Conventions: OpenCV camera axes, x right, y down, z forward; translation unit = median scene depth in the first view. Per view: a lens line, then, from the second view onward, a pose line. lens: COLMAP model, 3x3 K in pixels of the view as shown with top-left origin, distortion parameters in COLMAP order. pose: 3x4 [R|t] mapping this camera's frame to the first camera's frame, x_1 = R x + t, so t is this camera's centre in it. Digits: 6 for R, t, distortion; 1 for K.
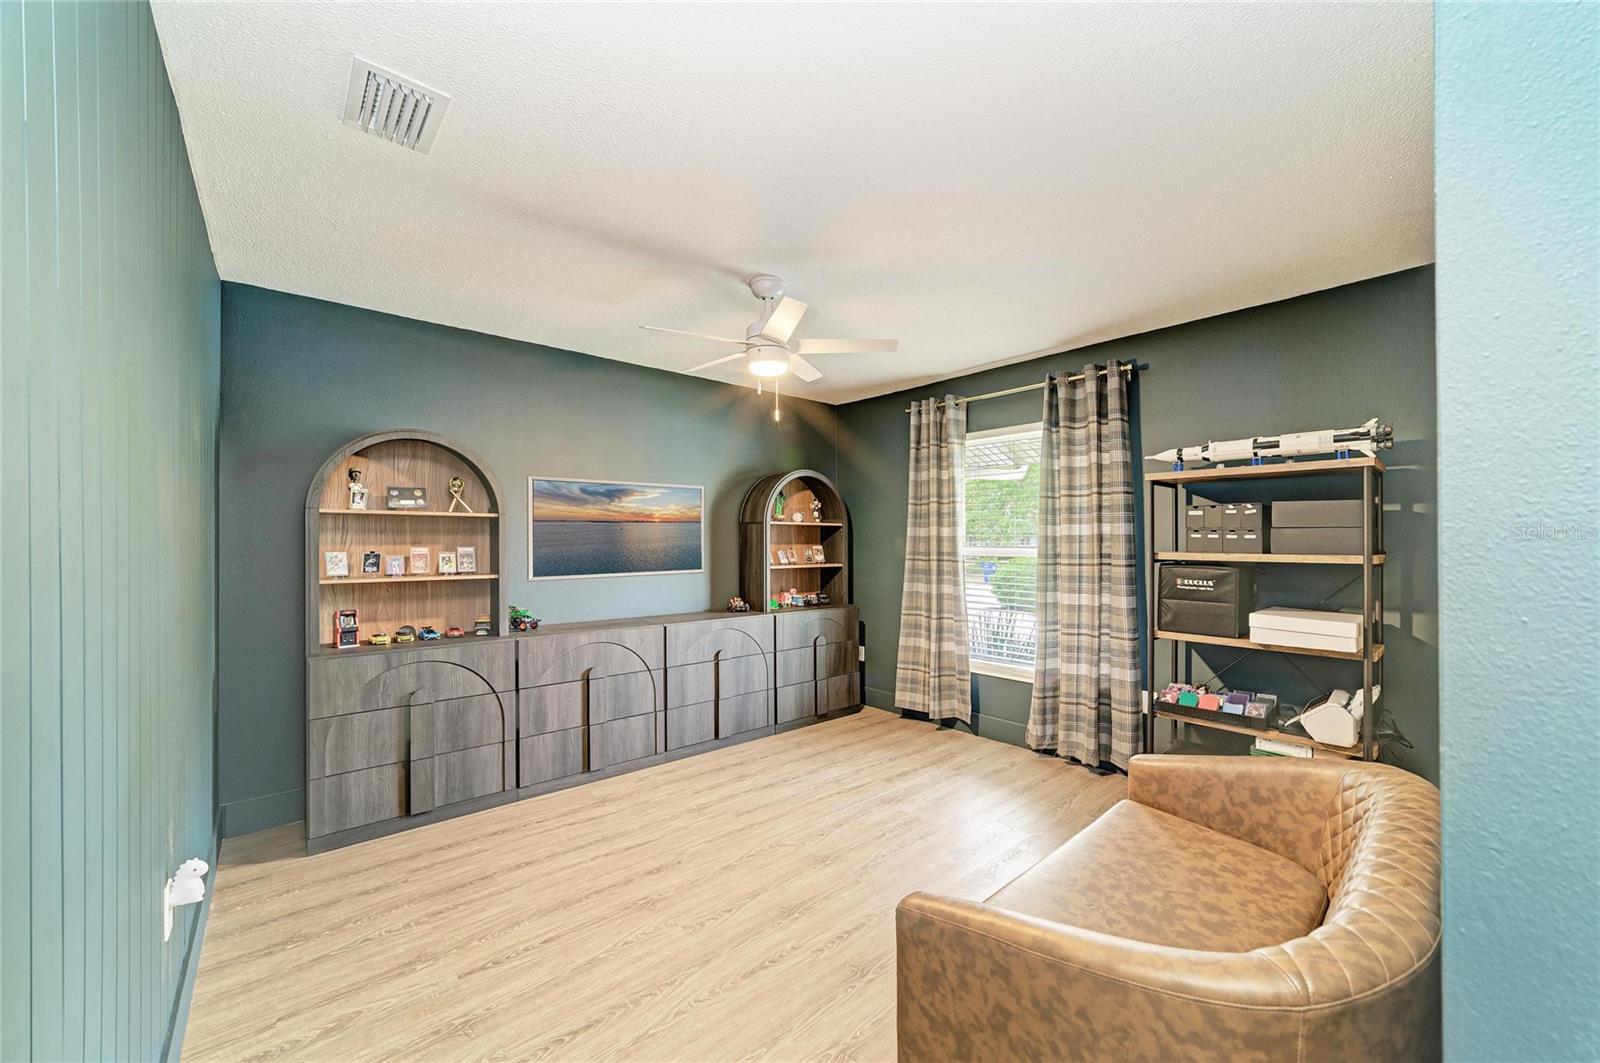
lens RADIAL K [[610.7, 0, 810.2], [0, 610.7, 539.7], [0, 0, 1]] dist [-0.001132, -0.000149]
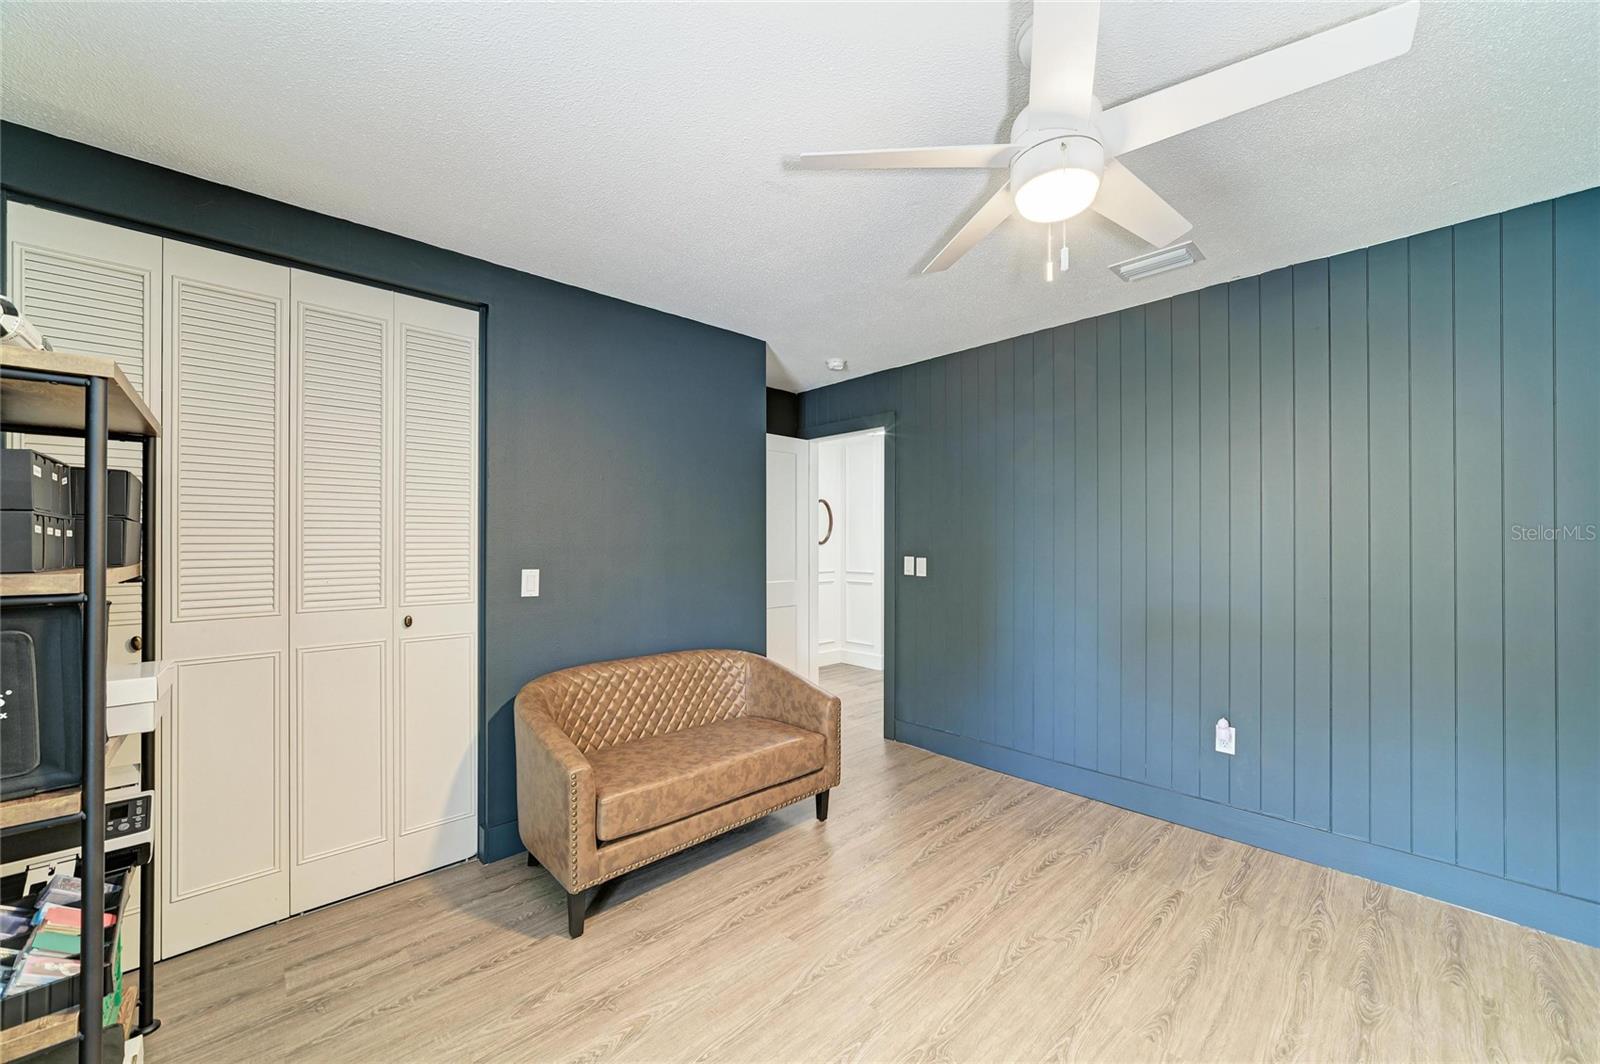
lens RADIAL K [[610.7, 0, 810.2], [0, 610.7, 540.2], [0, 0, 1]] dist [-0.001132, -0.000149]
pose [[-0.999123, -0.000682, -0.041859, 0.271763], [-0.000465, 0.999986, -0.005211, 0.004135], [0.041862, -0.005187, -0.999110, 2.534284]]
